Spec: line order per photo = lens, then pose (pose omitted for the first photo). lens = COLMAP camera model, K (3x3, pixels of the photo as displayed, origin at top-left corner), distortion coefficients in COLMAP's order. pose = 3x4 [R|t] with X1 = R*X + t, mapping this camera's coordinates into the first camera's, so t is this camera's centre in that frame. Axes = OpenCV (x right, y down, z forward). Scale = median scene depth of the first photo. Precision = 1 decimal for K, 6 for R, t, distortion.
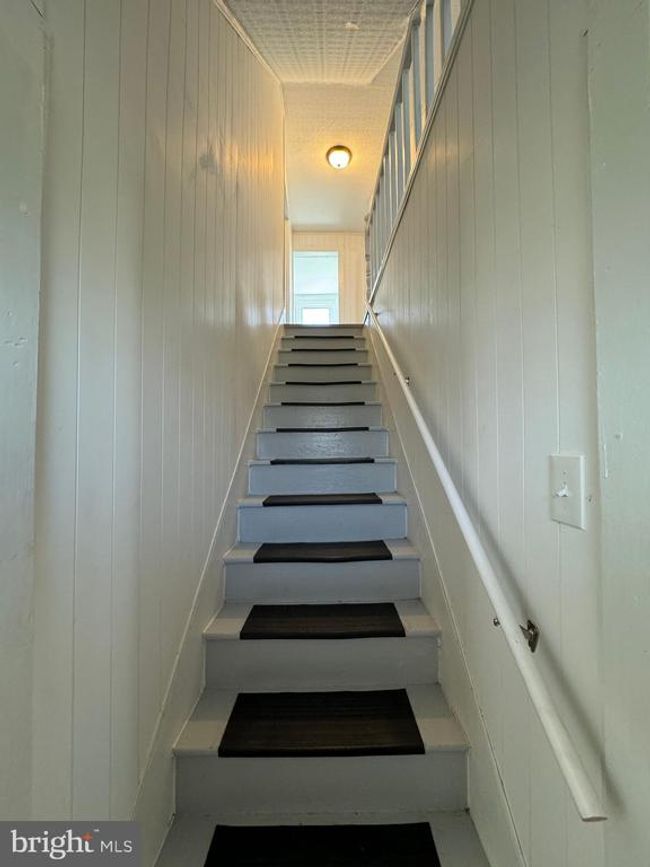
lens RADIAL K [[341.3, 0, 327.7], [0, 341.3, 430.3], [0, 0, 1]] dist [-0.000840, -0.000010]
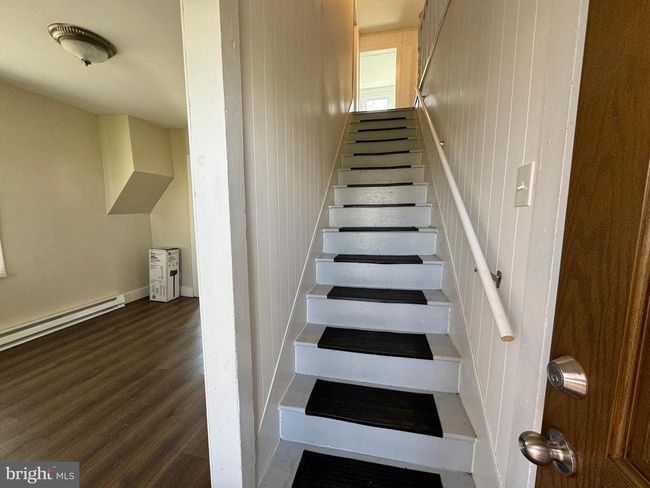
lens RADIAL K [[255.9, 0, 324.7], [0, 255.9, 245.2], [0, 0, 1]] dist [-0.000840, -0.000010]
pose [[0.975168, 0.033055, -0.218986, 0.004680], [0.002759, 0.986909, 0.161255, 0.052612], [0.221449, -0.157855, 0.962311, -0.099979]]
